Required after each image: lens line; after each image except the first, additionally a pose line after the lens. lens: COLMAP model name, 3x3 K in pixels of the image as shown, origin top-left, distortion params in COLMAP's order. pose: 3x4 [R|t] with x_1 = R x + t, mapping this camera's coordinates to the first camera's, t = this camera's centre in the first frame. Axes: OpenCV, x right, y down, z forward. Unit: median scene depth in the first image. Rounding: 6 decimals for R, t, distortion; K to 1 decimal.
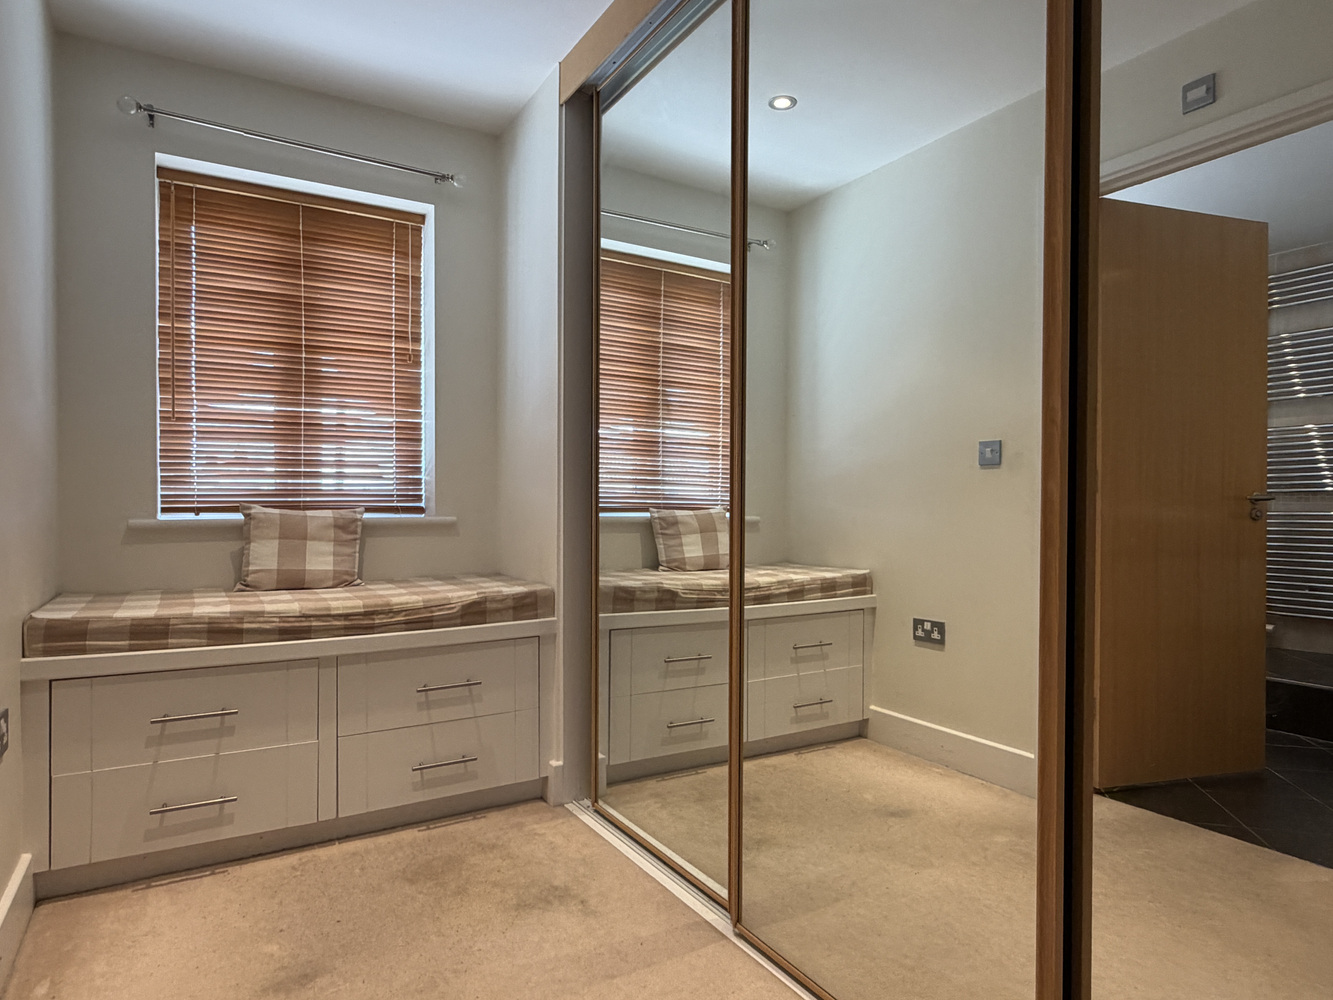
lens RADIAL K [[793.9, 0, 671.1], [0, 793.9, 499.9], [0, 0, 1]] dist [0.035021, -0.000417]
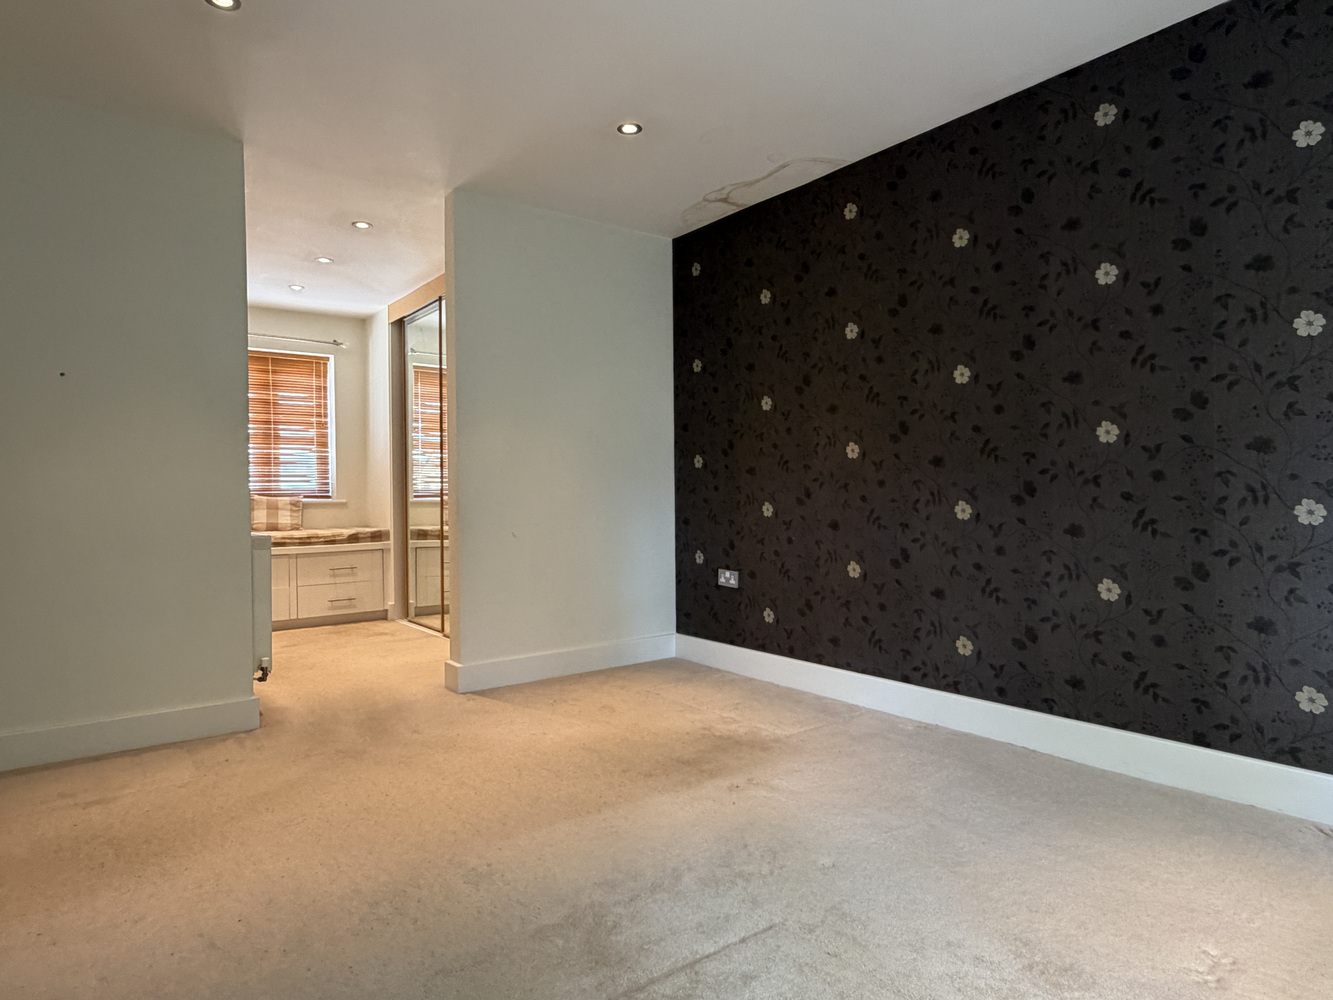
lens RADIAL K [[793.9, 0, 660.8], [0, 793.9, 501.6], [0, 0, 1]] dist [0.035021, -0.000417]
pose [[0.995731, -0.012195, 0.091497, 0.390140], [0.010760, 0.999812, 0.016159, 0.000223], [-0.091677, -0.015105, 0.995674, -1.264523]]
